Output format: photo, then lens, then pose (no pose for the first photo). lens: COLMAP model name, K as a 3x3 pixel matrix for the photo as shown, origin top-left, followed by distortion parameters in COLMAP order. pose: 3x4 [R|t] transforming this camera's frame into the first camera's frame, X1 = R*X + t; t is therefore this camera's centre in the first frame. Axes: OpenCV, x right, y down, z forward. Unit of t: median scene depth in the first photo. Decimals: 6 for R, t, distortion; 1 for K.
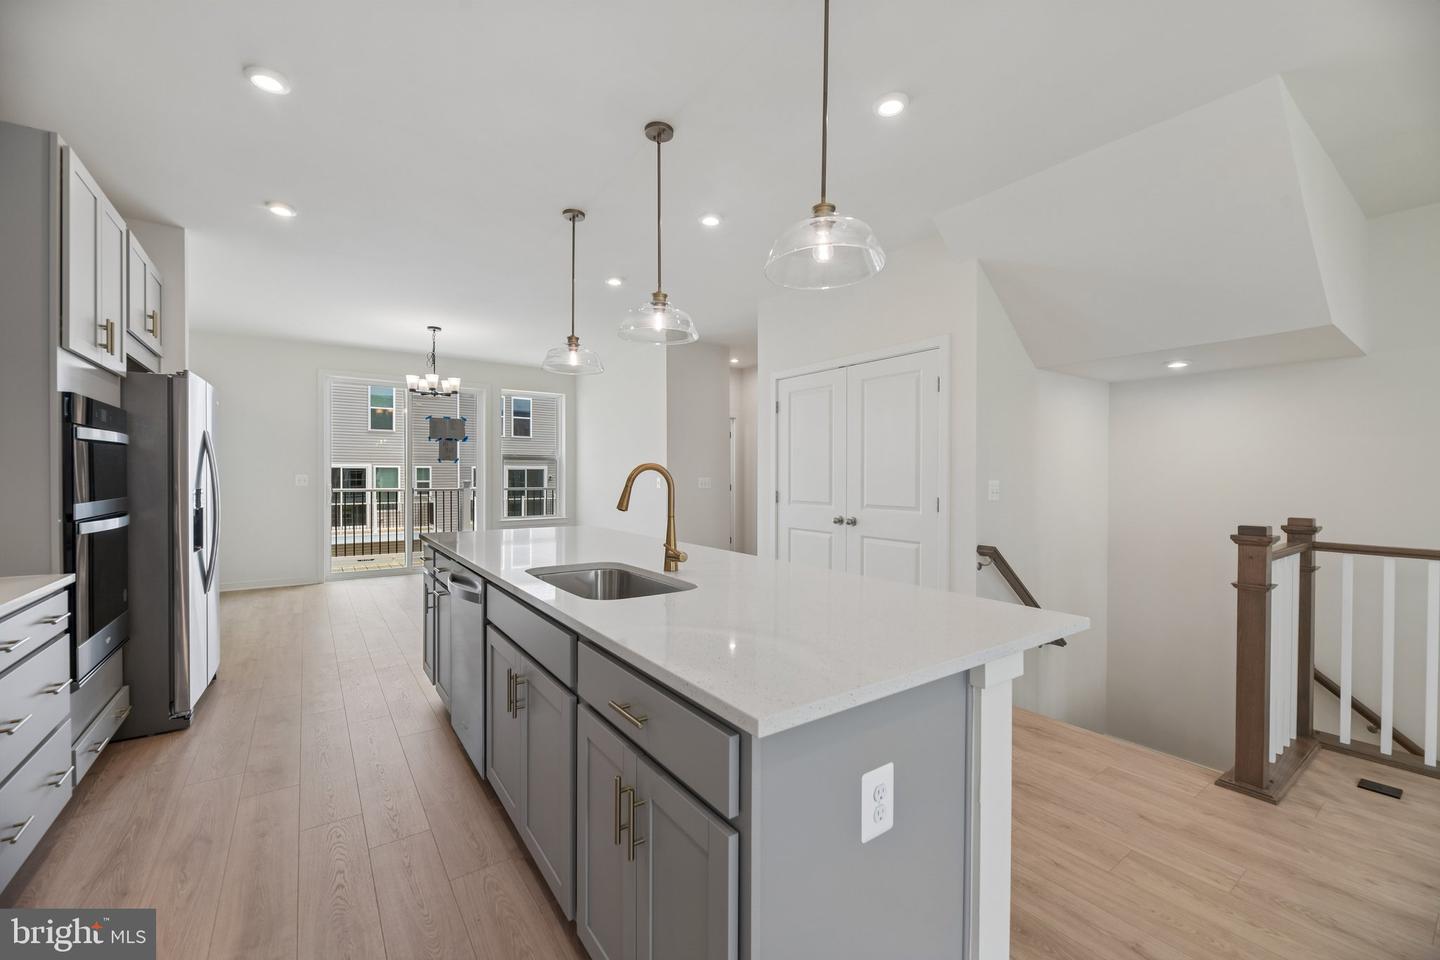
lens RADIAL K [[578.8, 0, 724.0], [0, 578.8, 478.8], [0, 0, 1]] dist [0.000256, -0.002996]
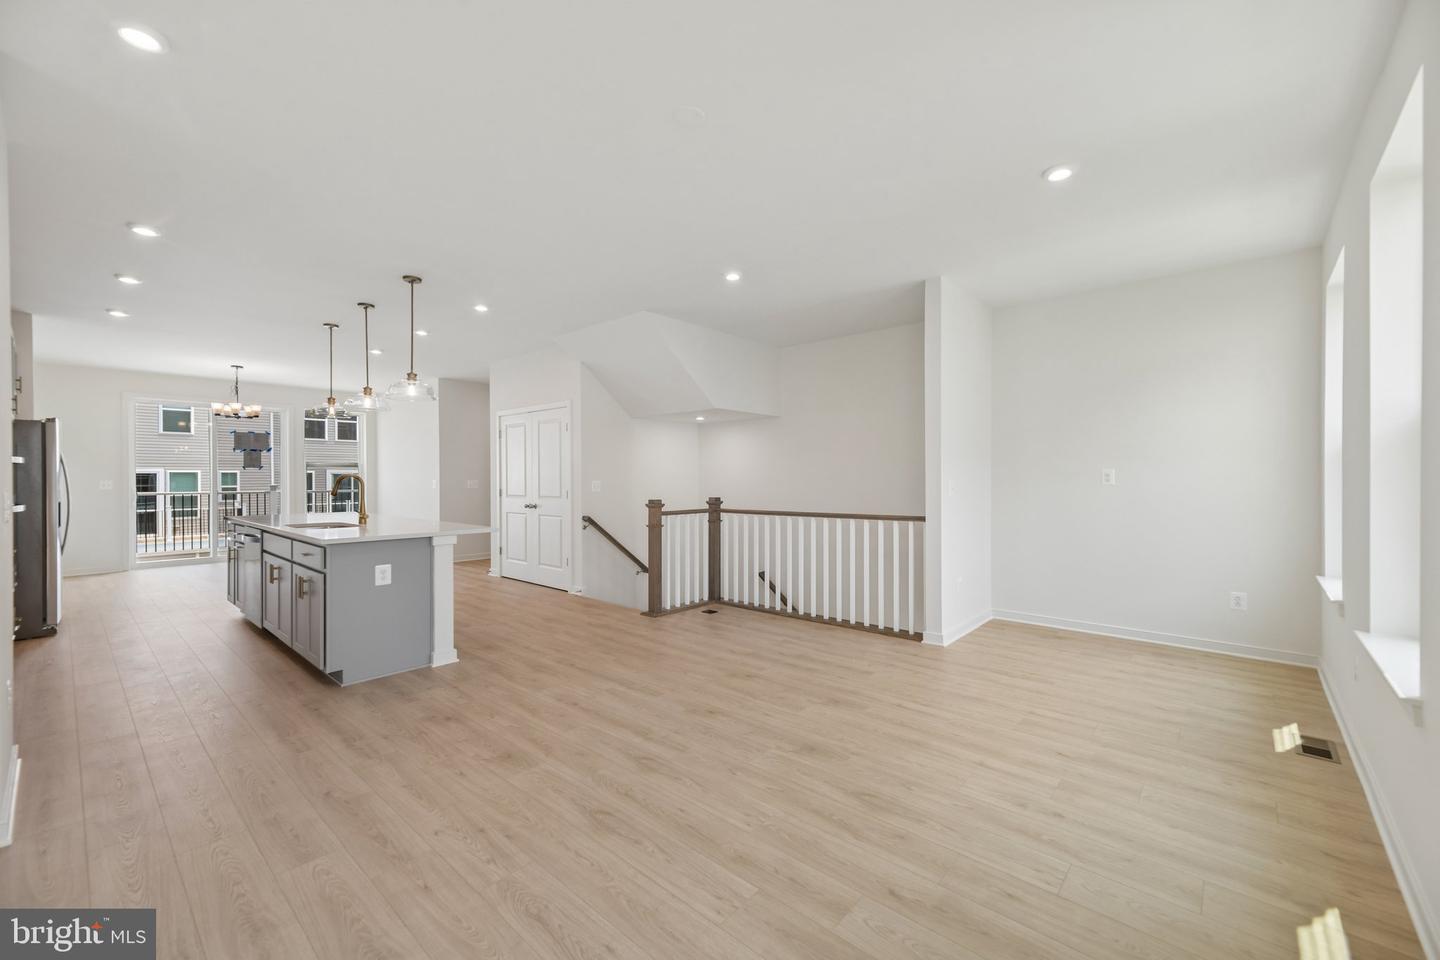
lens RADIAL K [[577.4, 0, 724.5], [0, 577.4, 479.5], [0, 0, 1]] dist [0.015840, -0.000013]
pose [[0.975155, -0.006924, 0.221414, 0.560988], [0.007426, 0.999971, -0.001432, 0.005657], [-0.221398, 0.003041, 0.975179, -1.062662]]
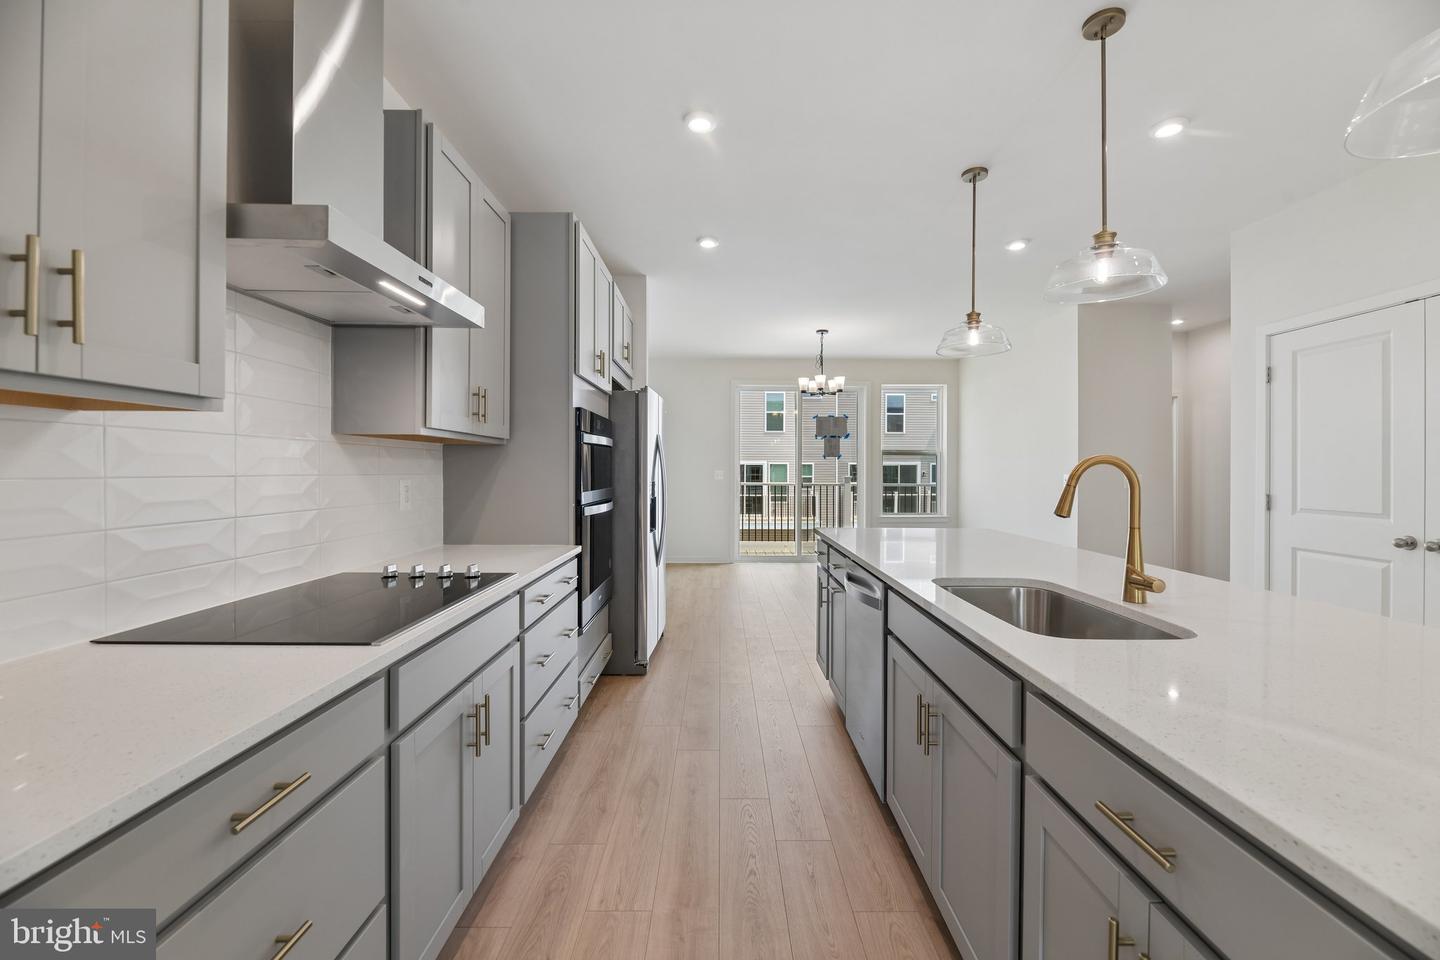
lens RADIAL K [[580.8, 0, 725.9], [0, 580.8, 469.7], [0, 0, 1]] dist [-0.002550, -0.000432]
pose [[0.816119, -0.000059, -0.577884, -0.067611], [-0.004961, 0.999962, -0.007108, 0.000006], [0.577862, 0.008668, 0.816088, 0.078456]]
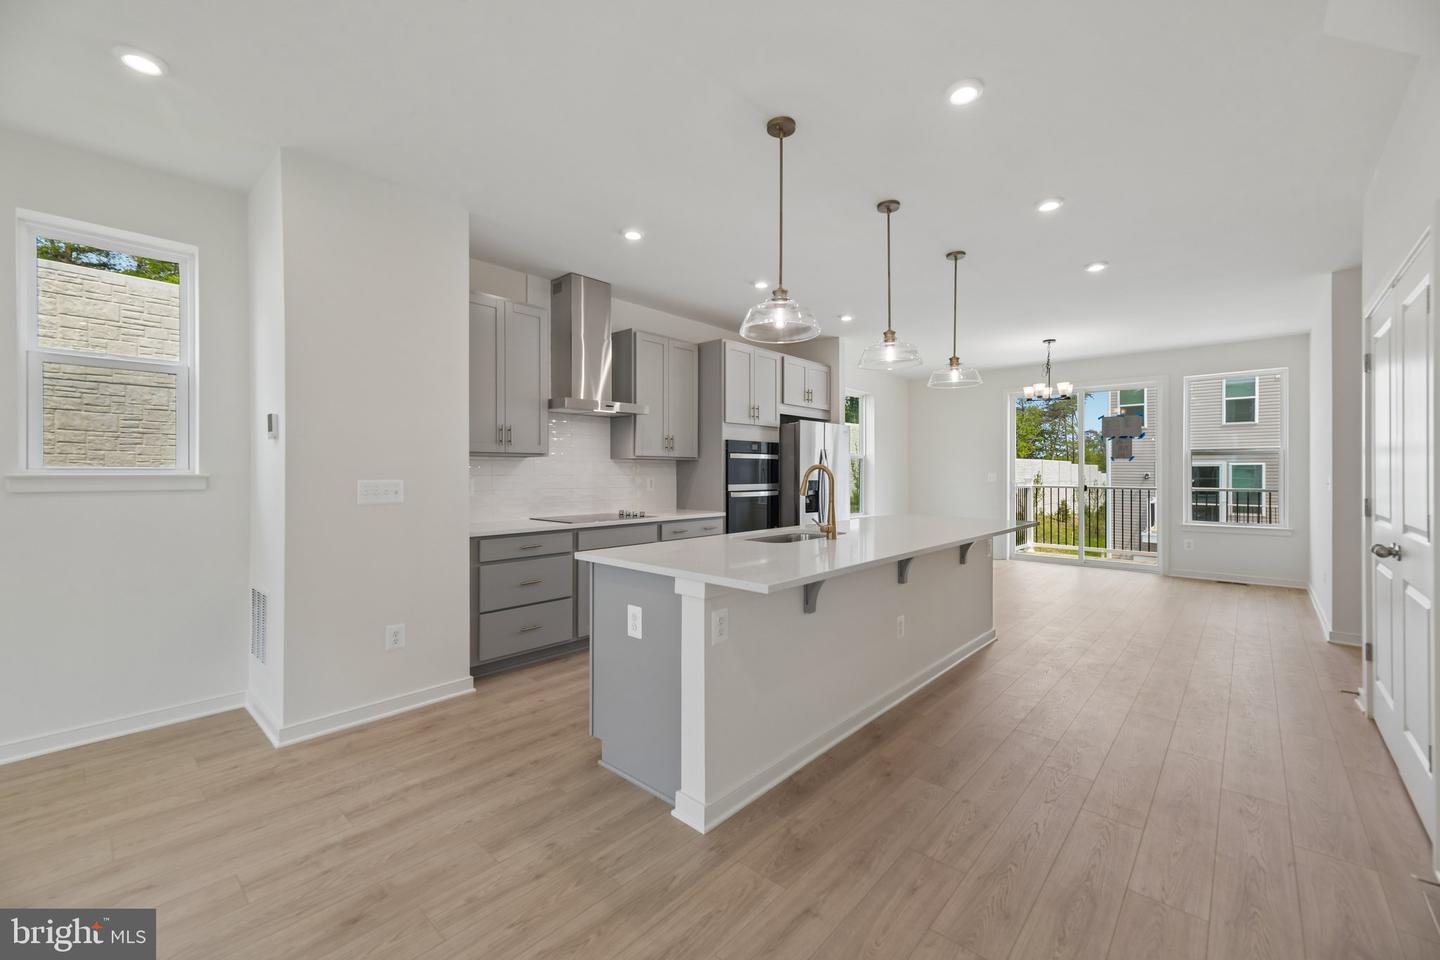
lens RADIAL K [[582.0, 0, 729.2], [0, 582.0, 471.8], [0, 0, 1]] dist [0.014992, -0.000114]
pose [[0.219073, -0.003239, -0.975703, 0.946994], [-0.006263, 0.999969, -0.004725, -0.000090], [0.975688, 0.007146, 0.219046, 0.327135]]
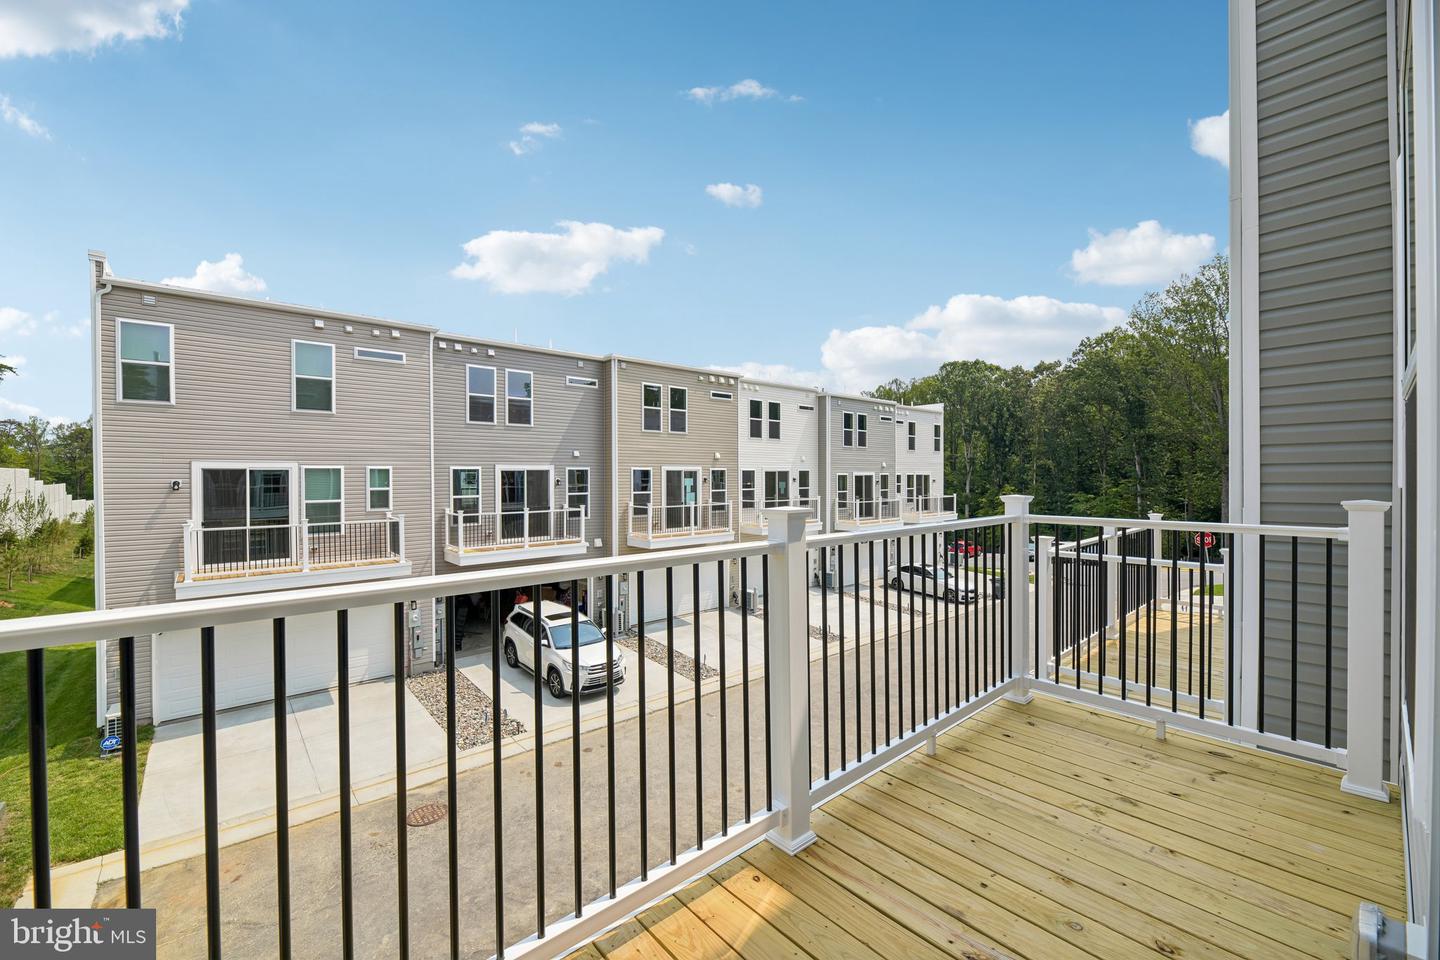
lens RADIAL K [[578.8, 0, 724.0], [0, 578.8, 478.8], [0, 0, 1]] dist [0.000256, -0.002996]
pose [[0.994851, -0.008214, 0.101011, -1.639627], [0.008302, 0.999965, -0.000447, -0.031898], [-0.101004, 0.001284, 0.994885, 2.520891]]
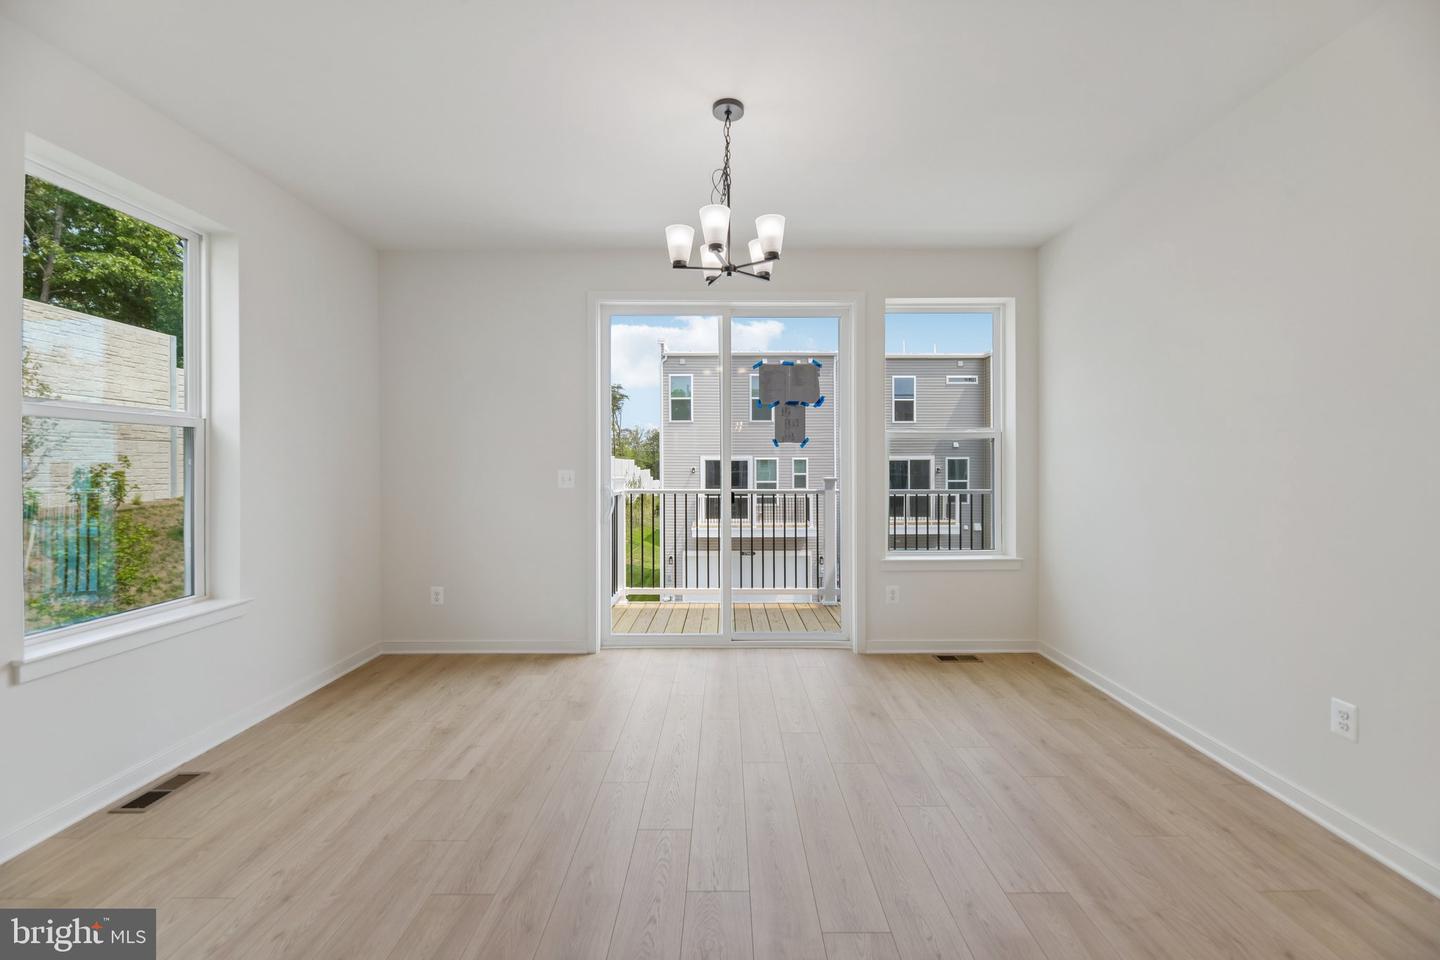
lens RADIAL K [[588.8, 0, 725.5], [0, 588.8, 463.9], [0, 0, 1]] dist [0.000379, -0.000083]
pose [[0.811326, -0.006812, -0.584555, -0.543060], [0.000729, 0.999943, -0.010640, -0.015174], [0.584594, 0.008206, 0.811285, 1.377553]]
